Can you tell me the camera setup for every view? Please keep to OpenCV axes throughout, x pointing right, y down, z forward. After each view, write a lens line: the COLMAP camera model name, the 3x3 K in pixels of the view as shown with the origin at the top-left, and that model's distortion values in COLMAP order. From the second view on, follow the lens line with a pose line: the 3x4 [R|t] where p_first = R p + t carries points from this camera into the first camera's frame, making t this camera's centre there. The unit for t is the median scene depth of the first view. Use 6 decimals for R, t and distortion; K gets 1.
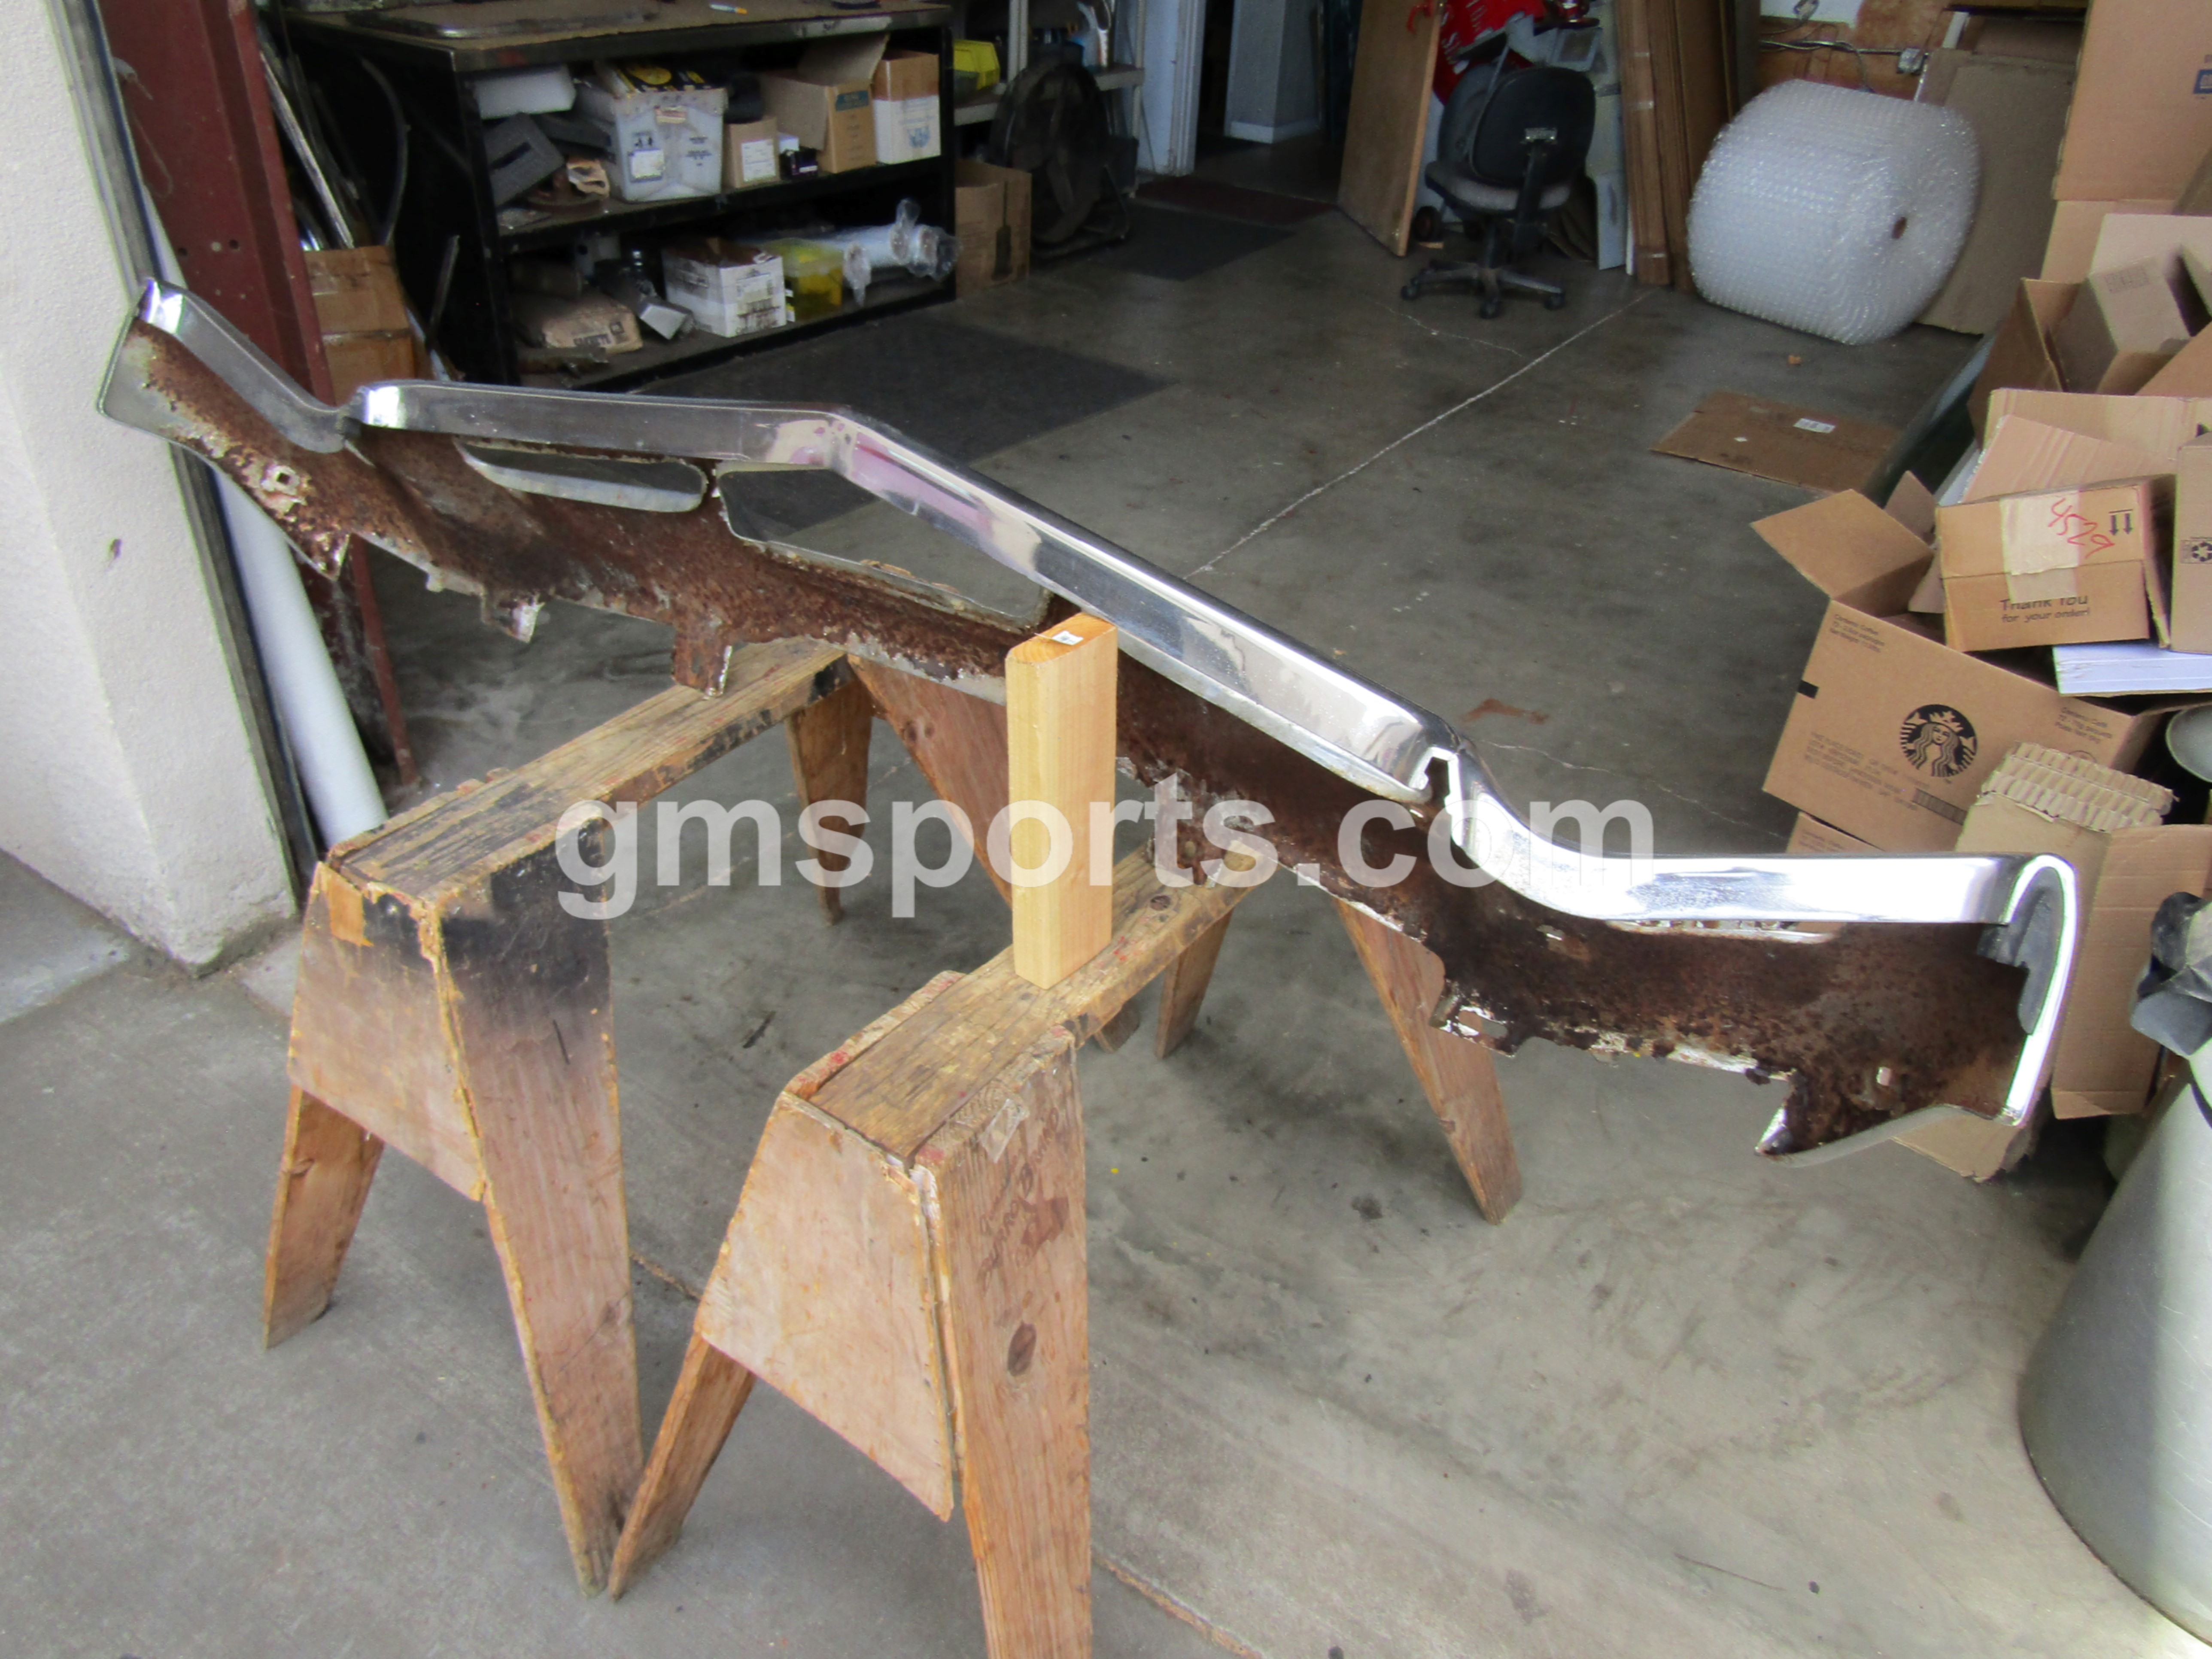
lens RADIAL K [[1562.9, 0, 1104.1], [0, 1562.9, 848.4], [0, 0, 1]] dist [-0.005754, -0.001962]
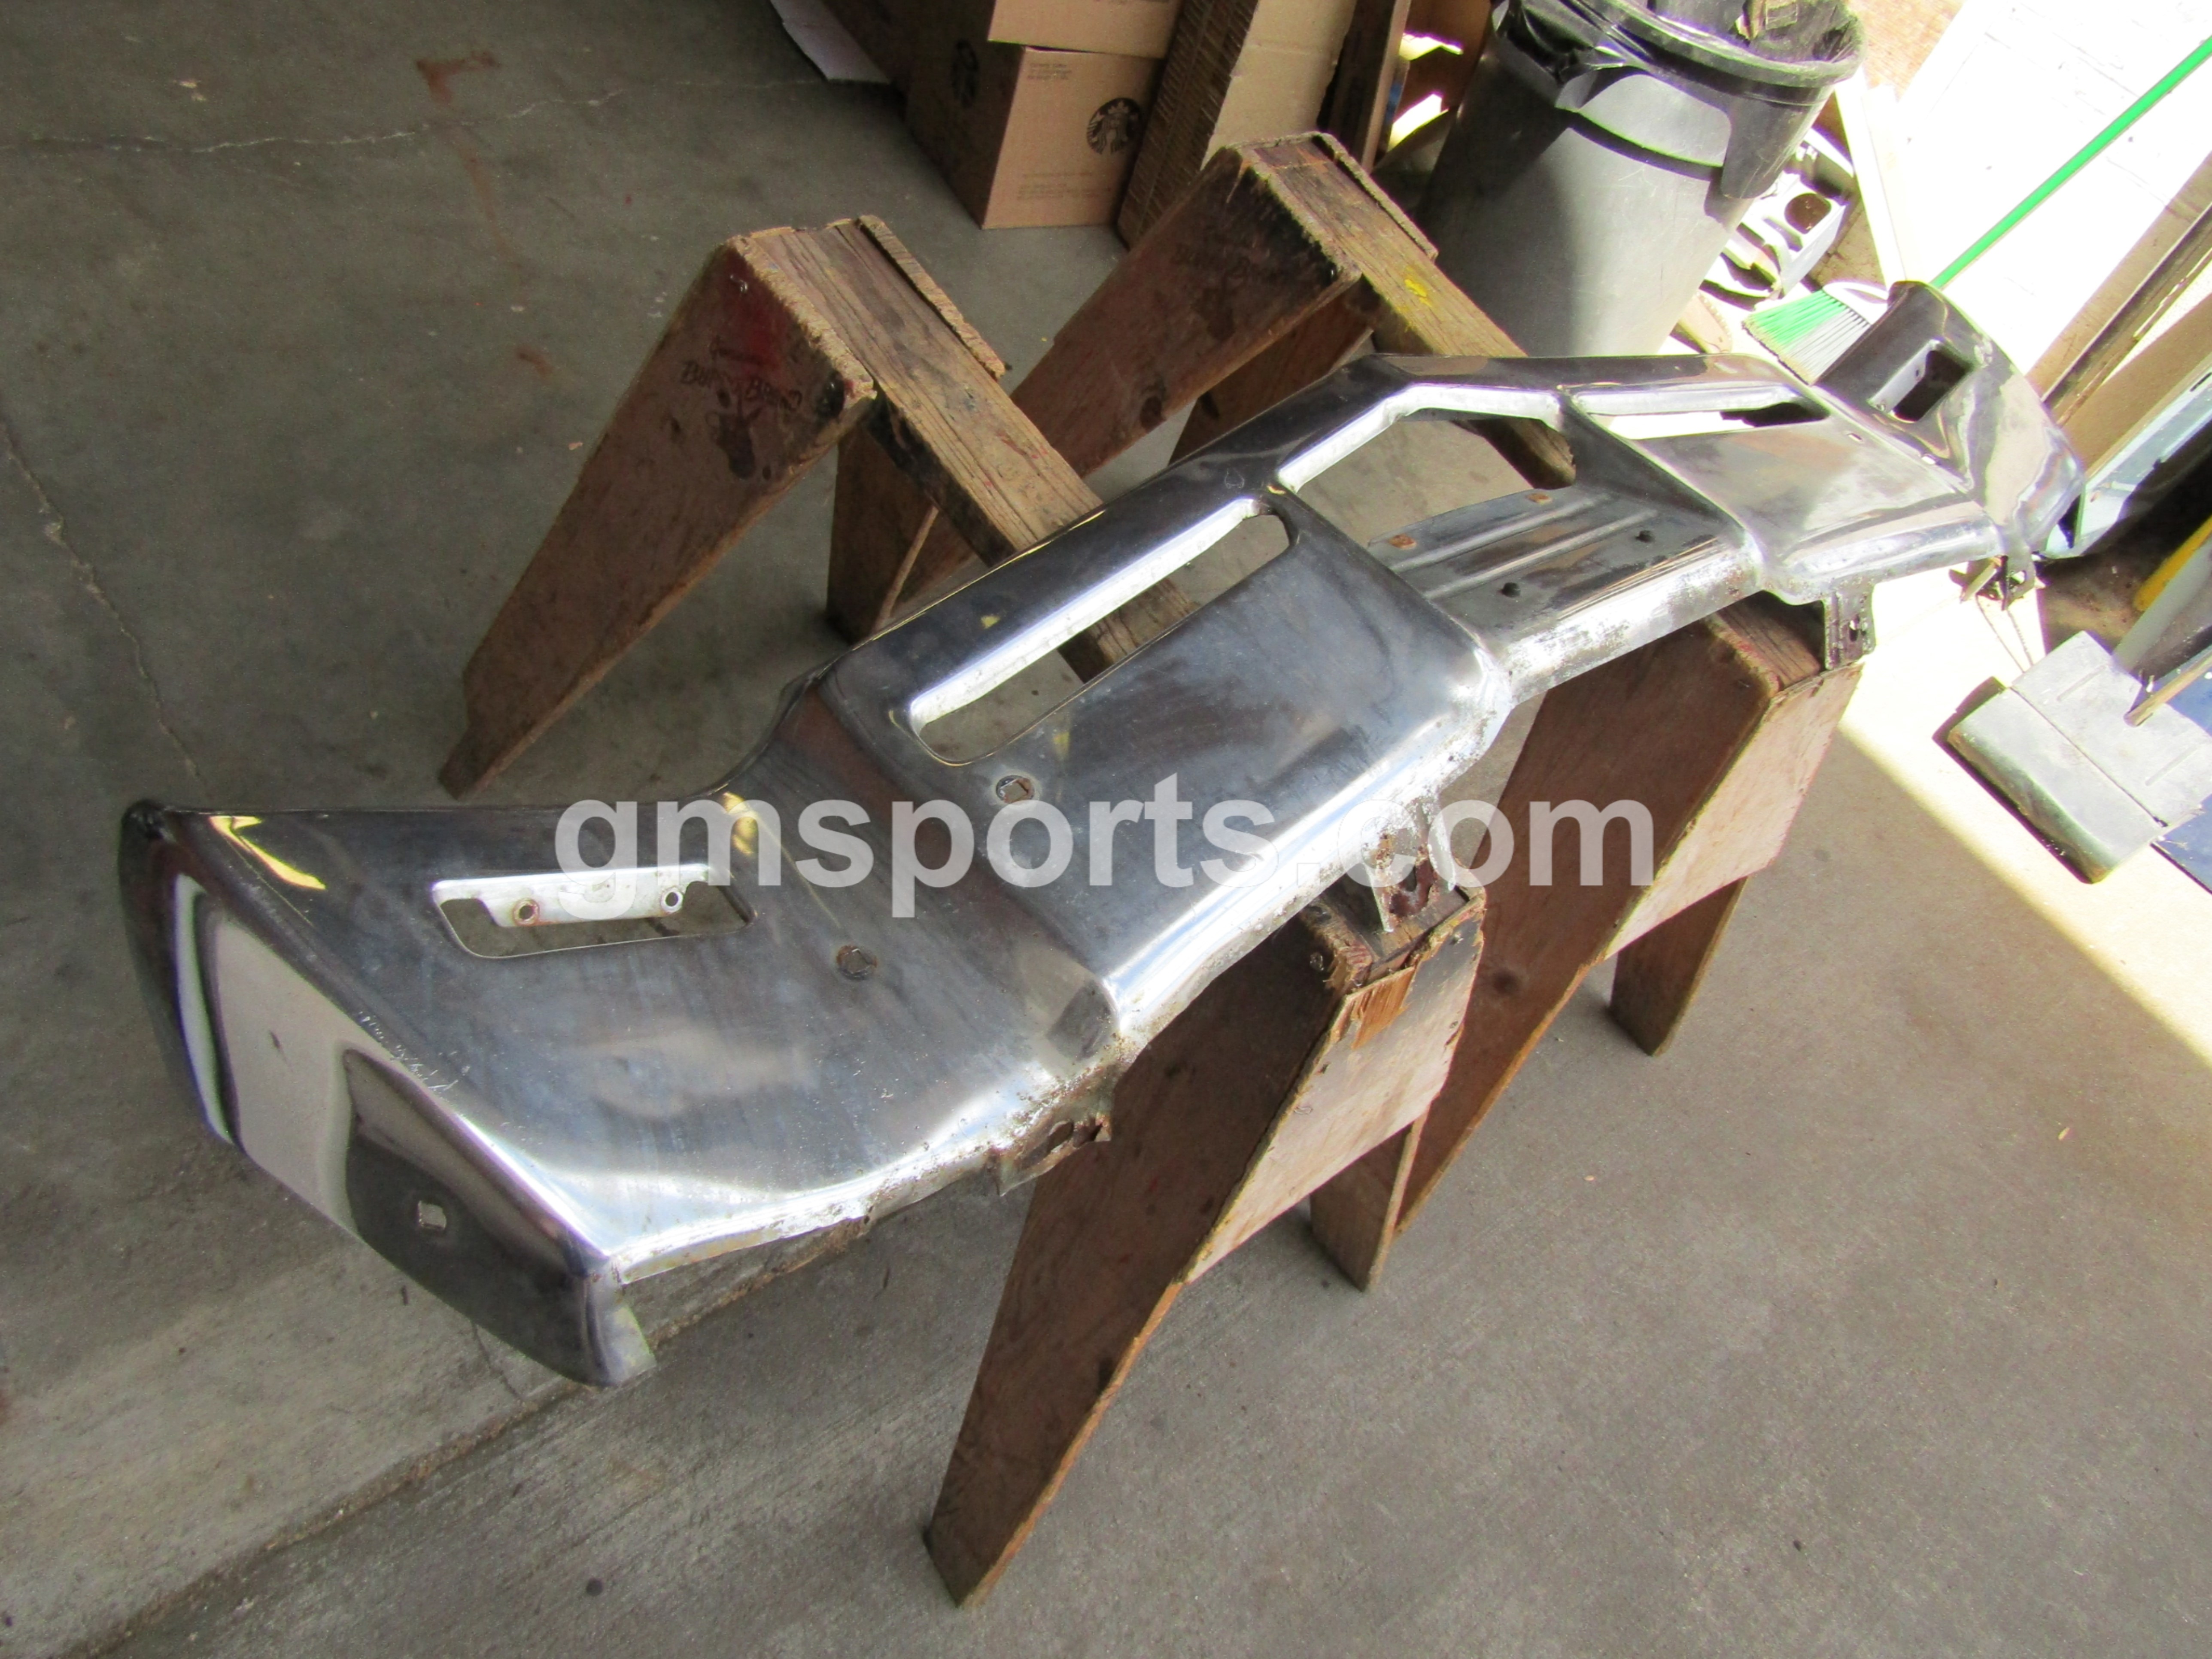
lens RADIAL K [[1562.9, 0, 1108.9], [0, 1562.9, 832.2], [0, 0, 1]] dist [-0.005754, -0.001962]
pose [[0.317263, -0.717138, 0.620529, -0.665848], [0.302591, 0.696683, 0.650440, -0.379939], [-0.898767, -0.018594, 0.438032, 0.574070]]
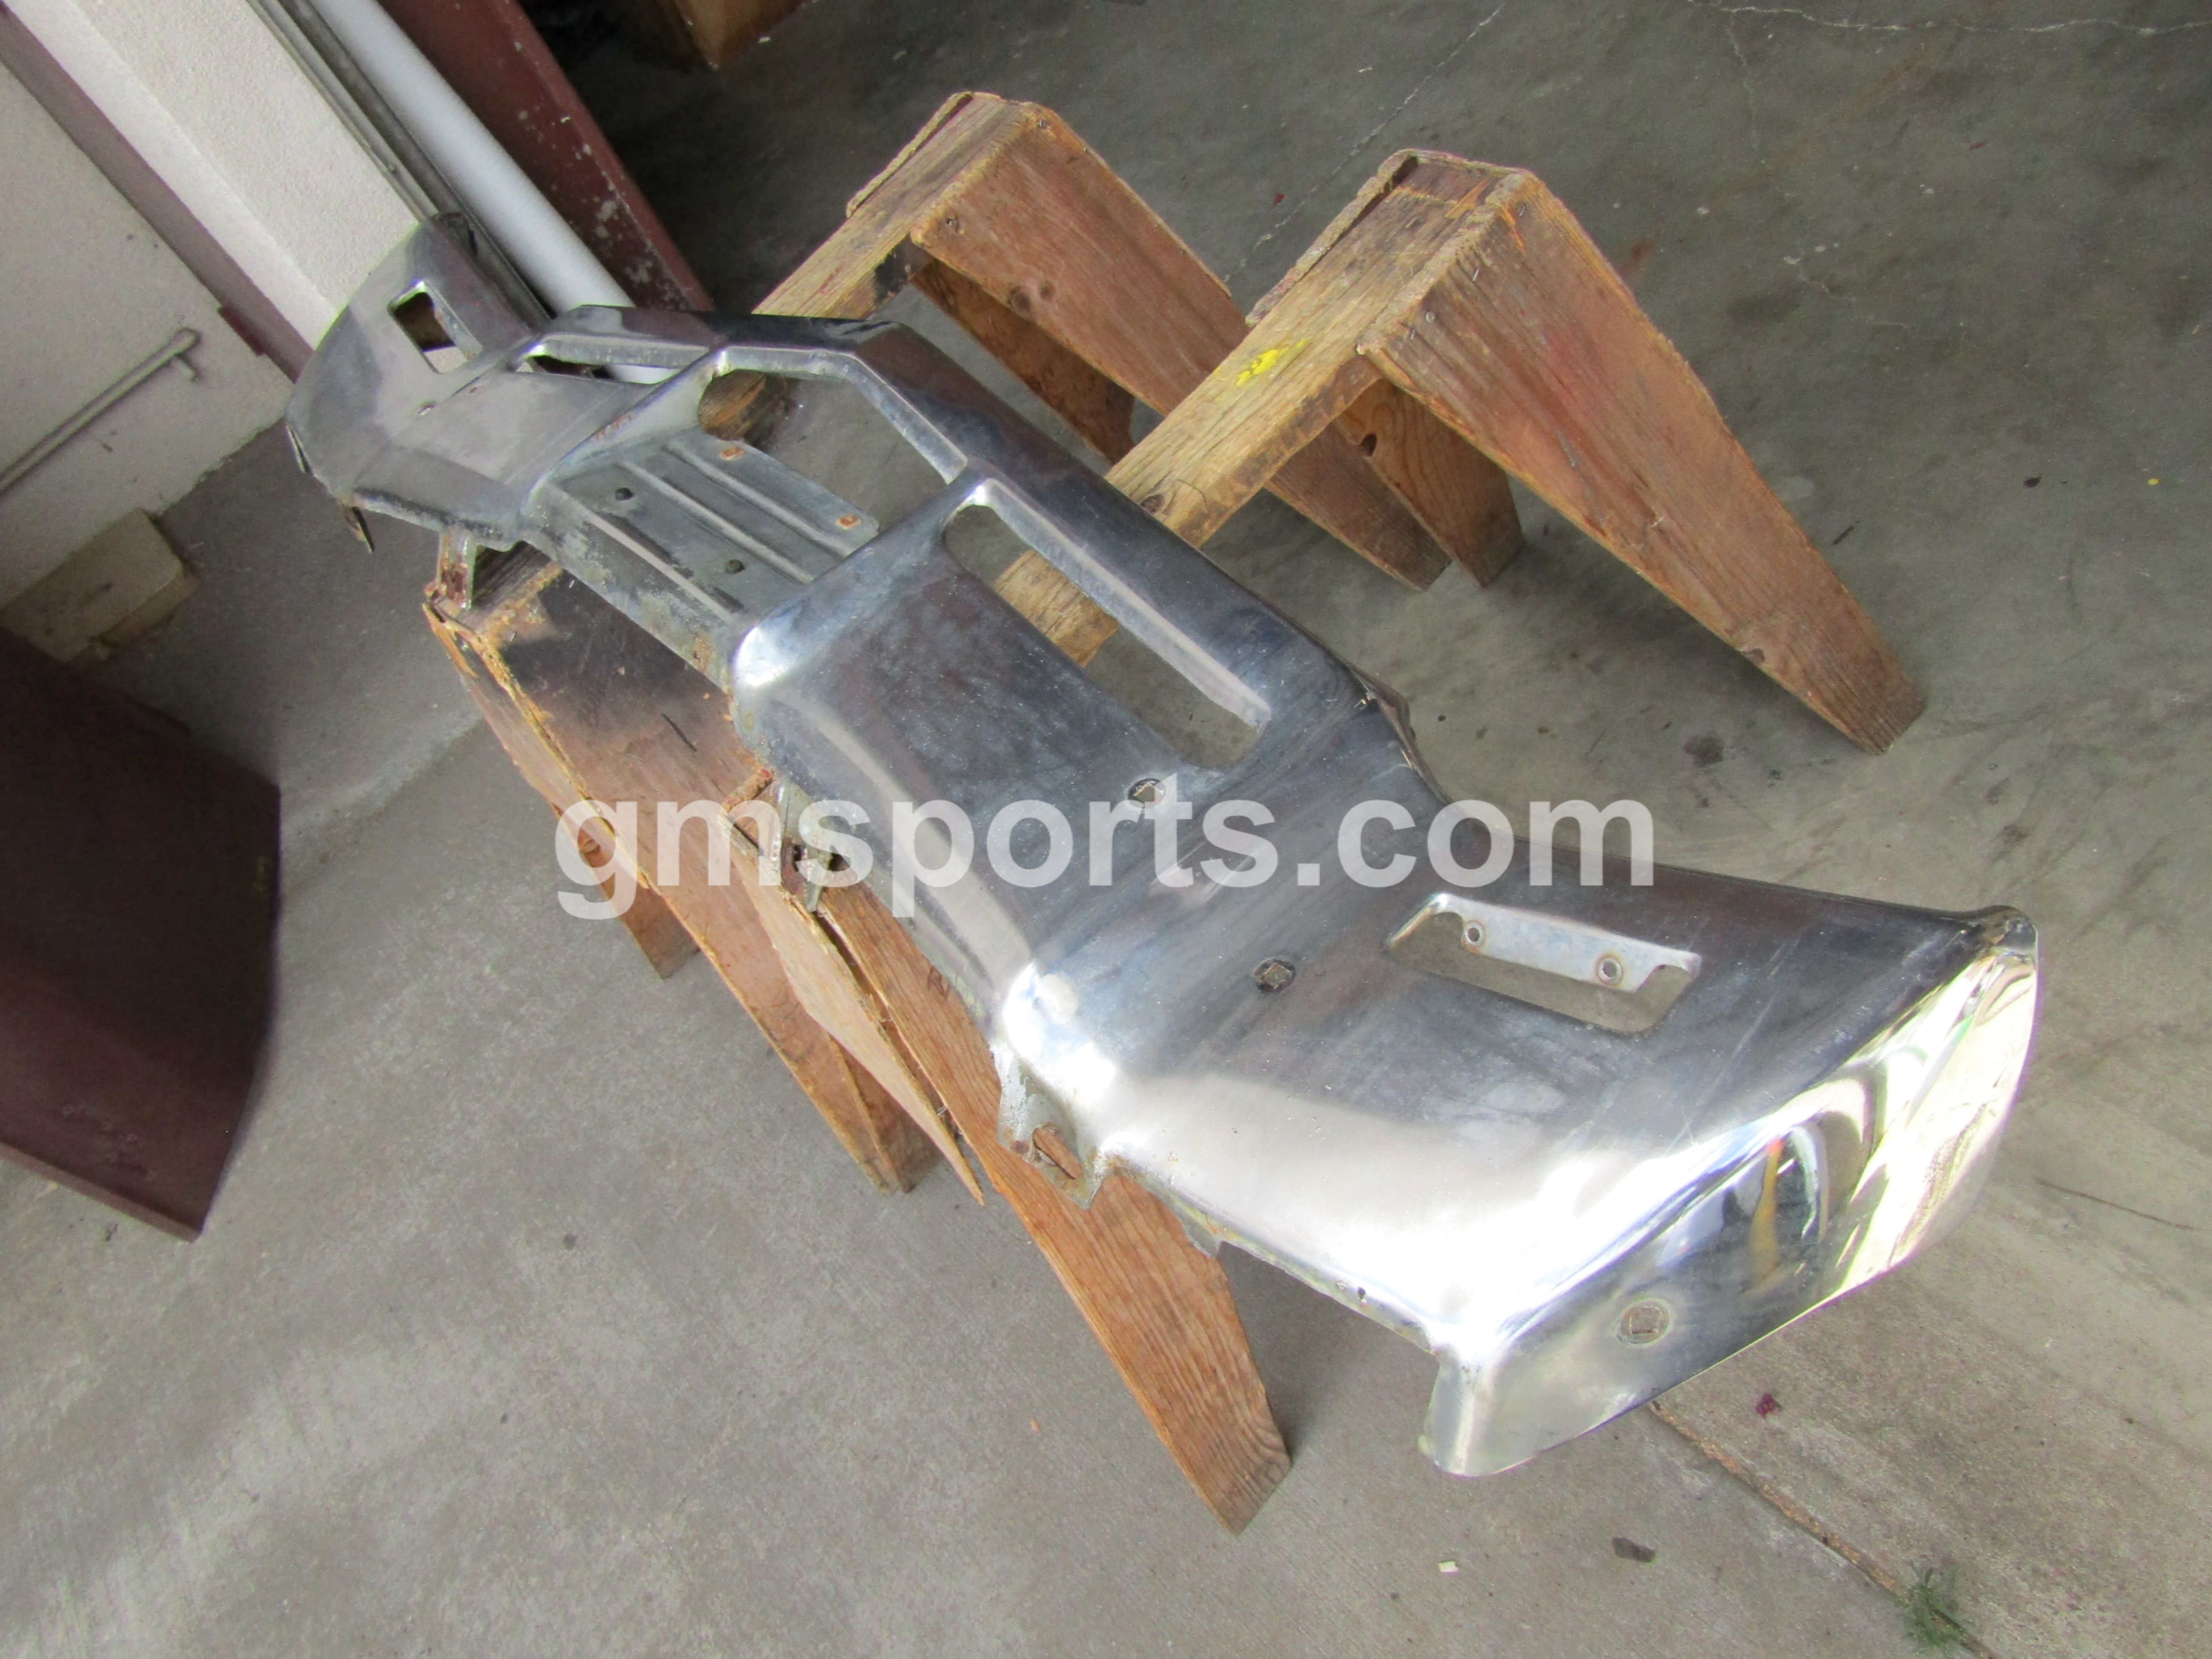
lens RADIAL K [[1562.9, 0, 1116.8], [0, 1562.9, 832.8], [0, 0, 1]] dist [-0.005754, -0.001962]
pose [[0.887125, -0.075058, -0.455386, 0.276306], [0.222042, 0.934404, 0.278542, -0.026385], [0.404607, -0.348216, 0.845599, 0.177657]]
